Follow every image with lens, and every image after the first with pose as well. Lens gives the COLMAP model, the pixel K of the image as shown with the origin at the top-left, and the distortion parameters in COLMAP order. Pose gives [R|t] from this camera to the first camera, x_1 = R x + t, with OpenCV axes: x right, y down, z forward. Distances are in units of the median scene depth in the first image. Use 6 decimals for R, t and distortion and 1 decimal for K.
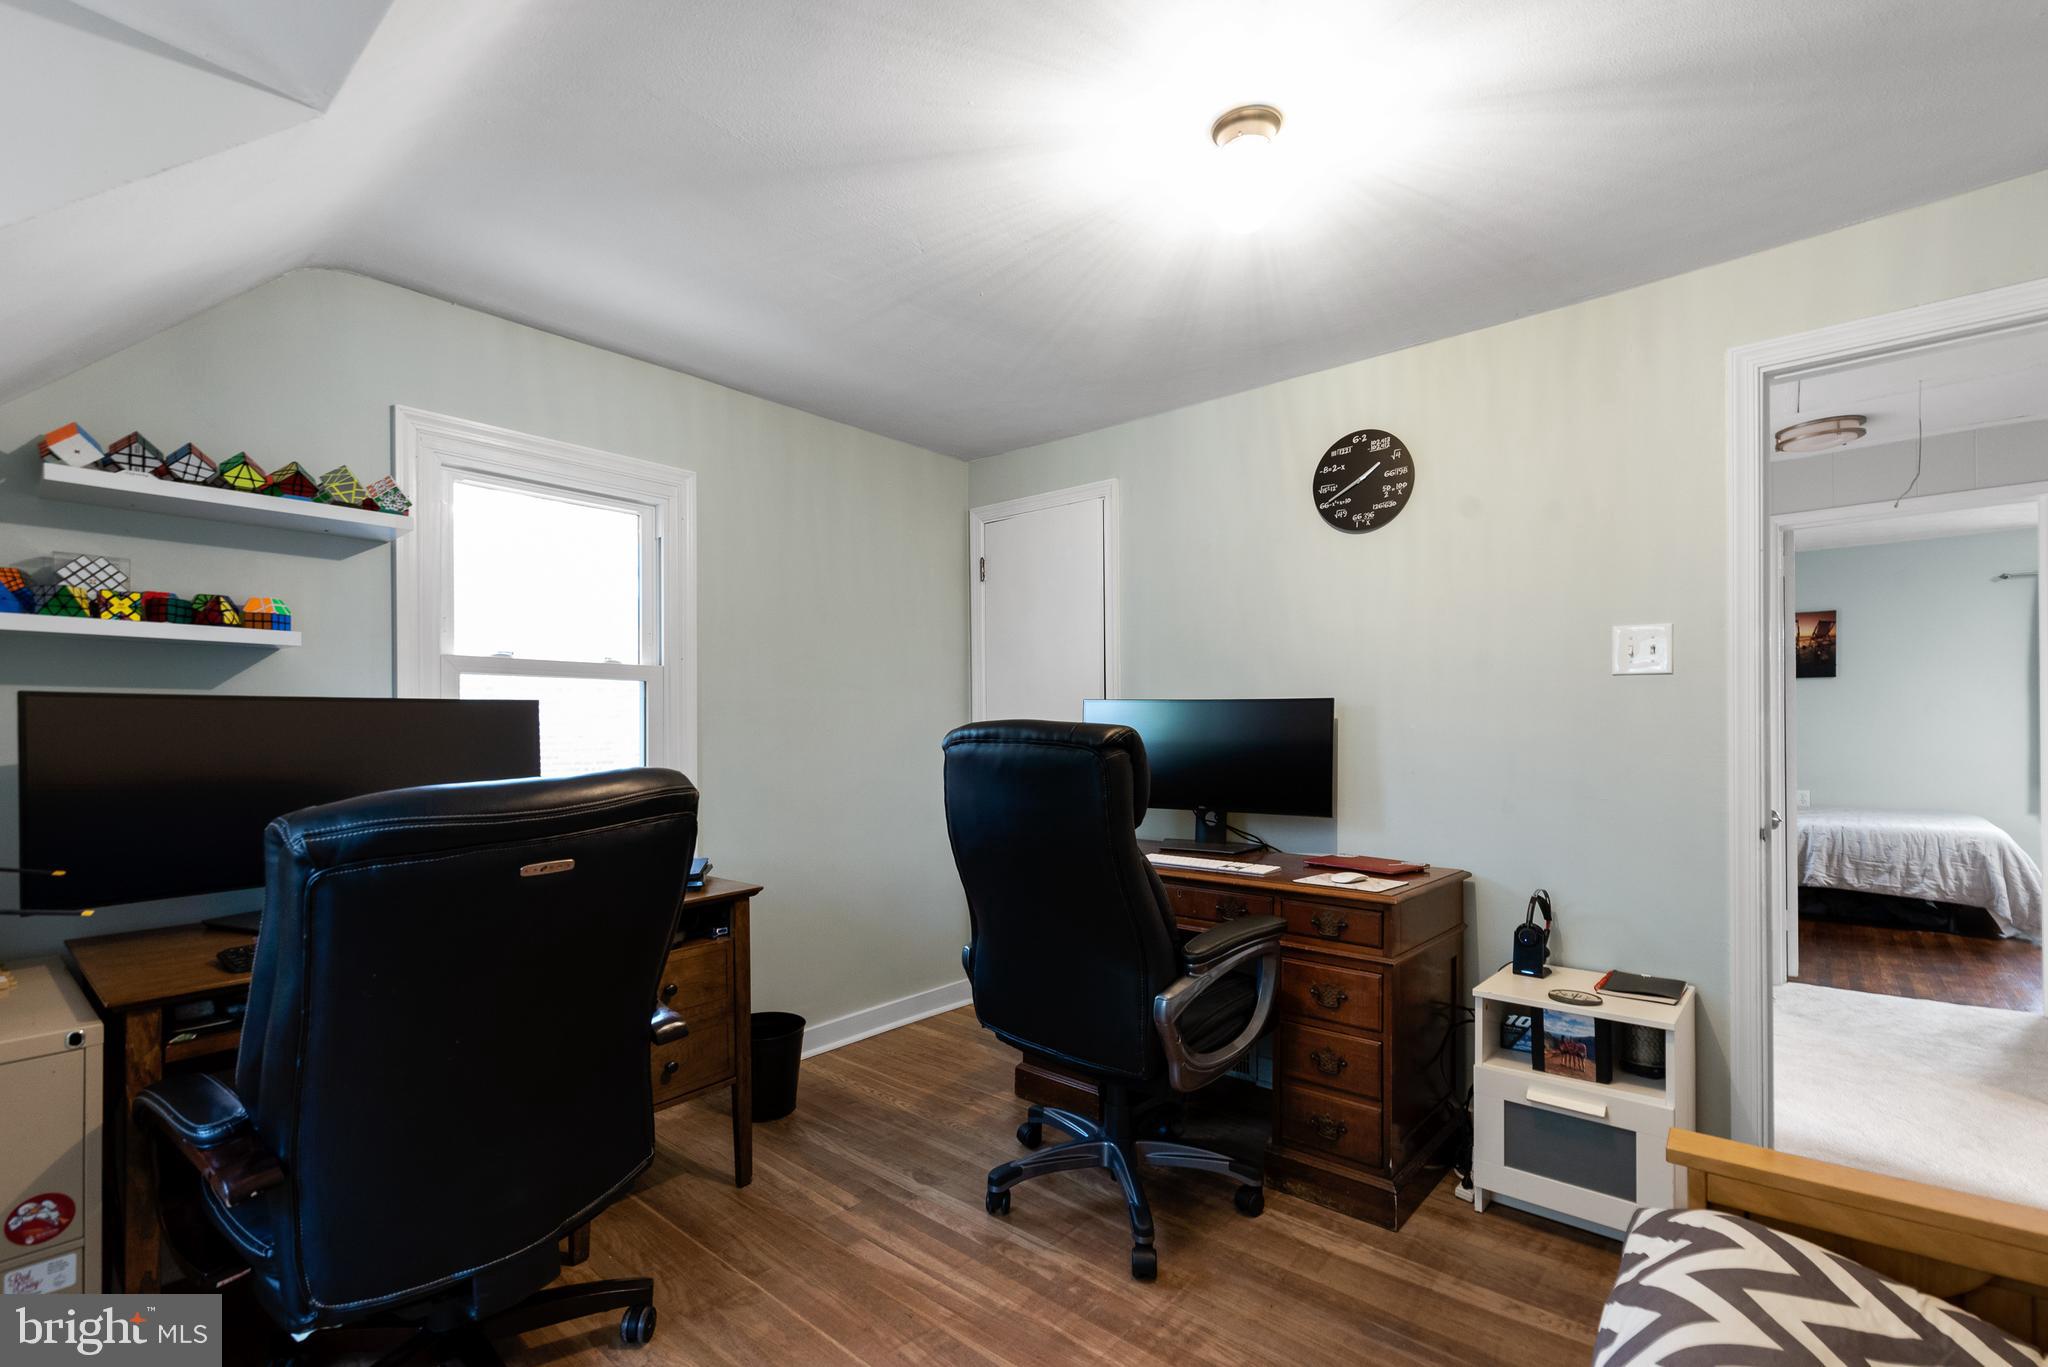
lens RADIAL K [[901.9, 0, 1024.7], [0, 901.9, 718.0], [0, 0, 1]] dist [-0.000011, -0.000103]
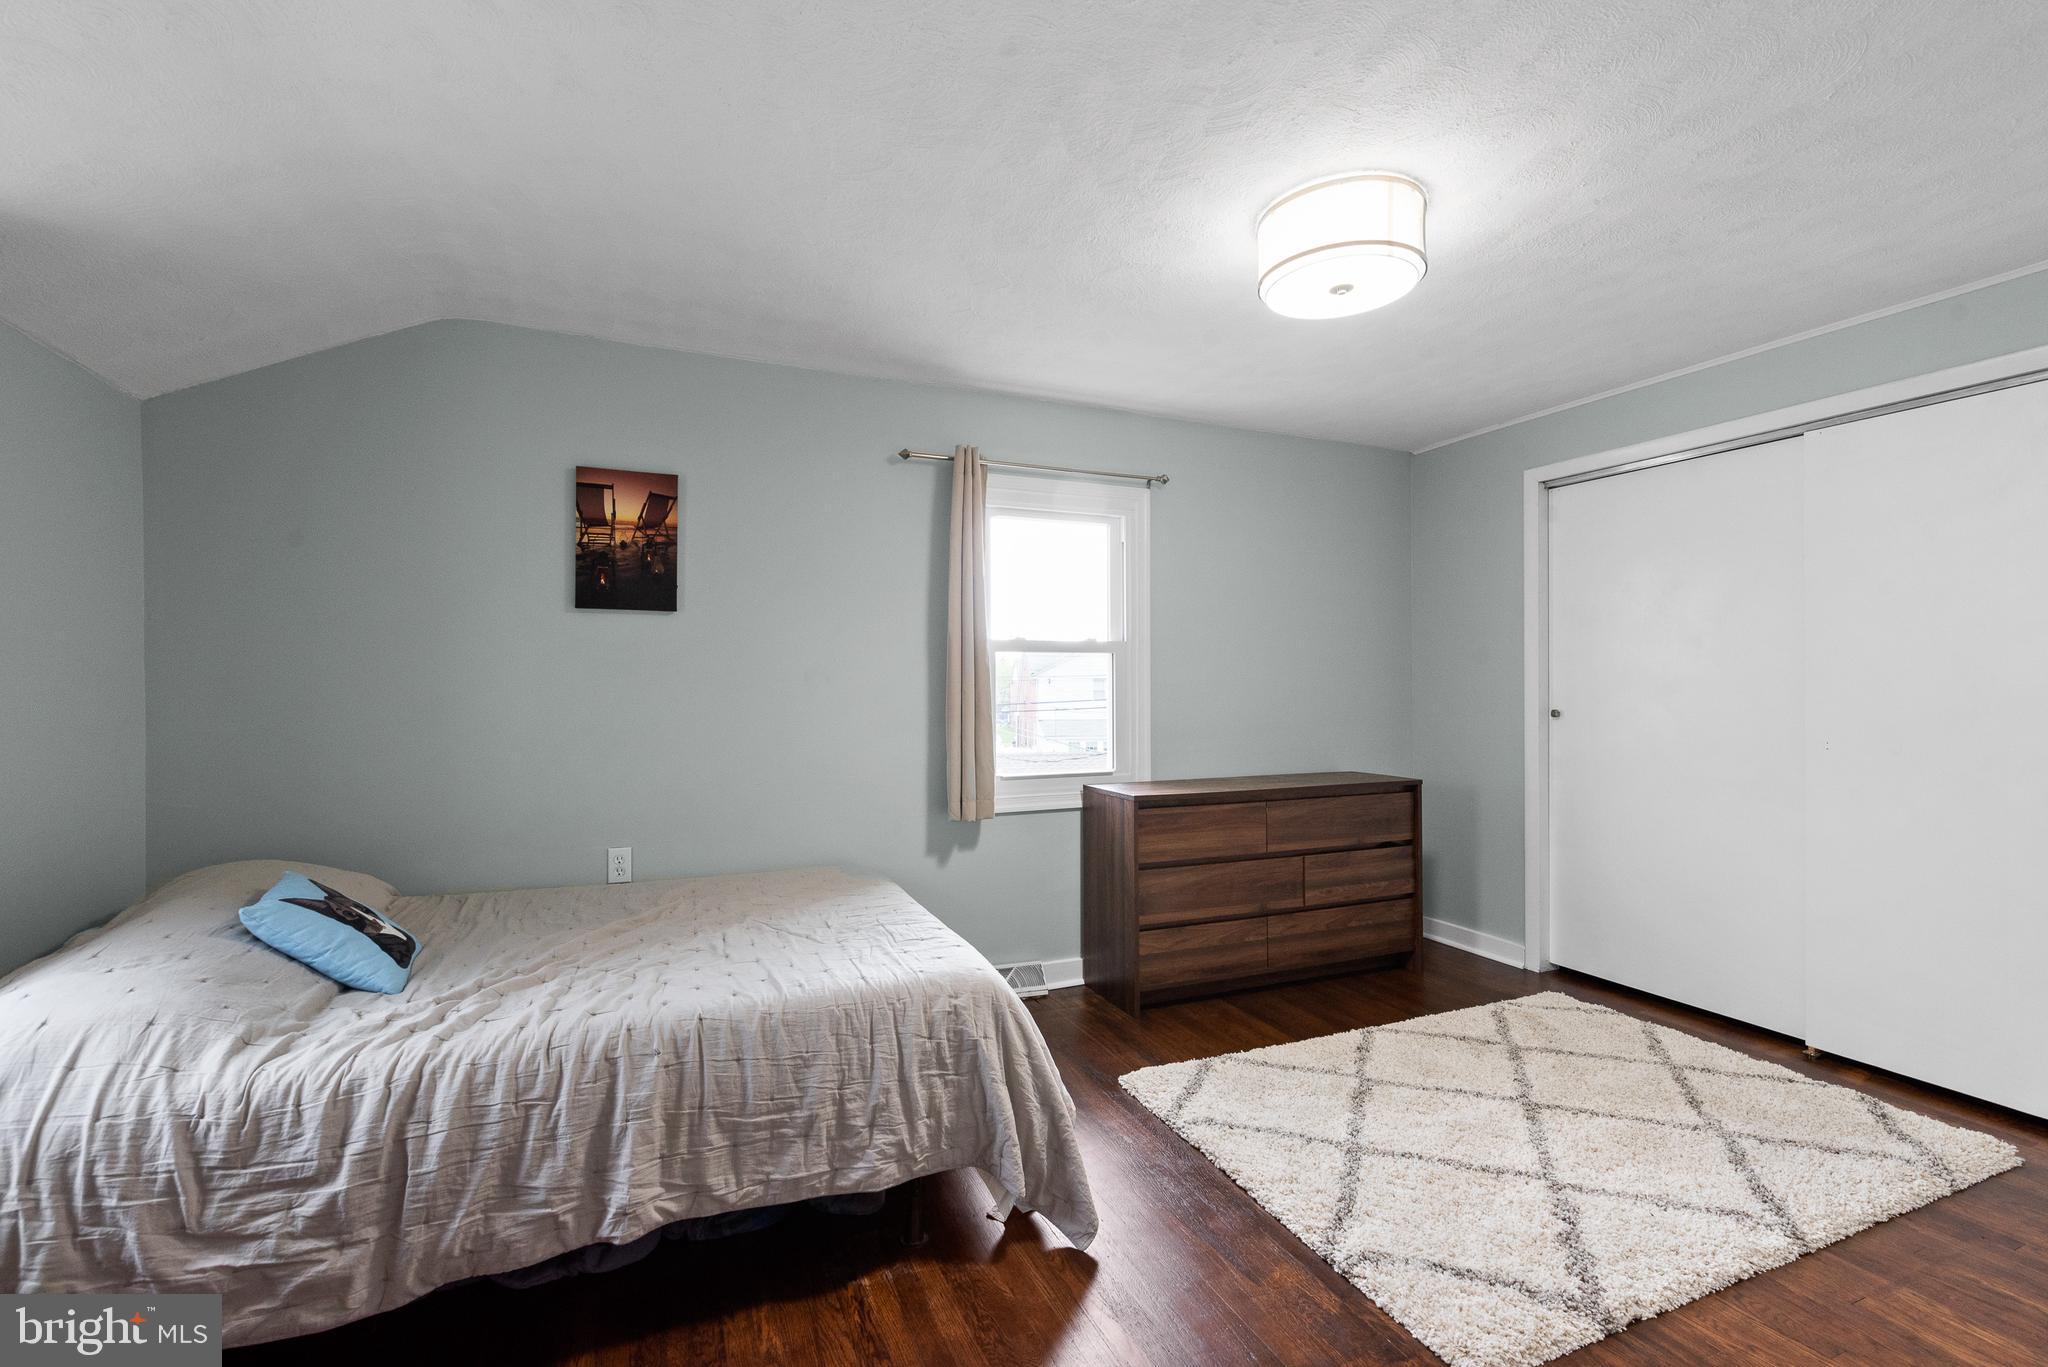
lens RADIAL K [[884.7, 0, 1022.1], [0, 884.7, 681.6], [0, 0, 1]] dist [0.001219, -0.000293]
pose [[0.438399, 0.004262, 0.898770, 0.669826], [-0.001141, 0.999991, -0.004186, -0.007106], [-0.898780, 0.000809, 0.438400, 0.756499]]
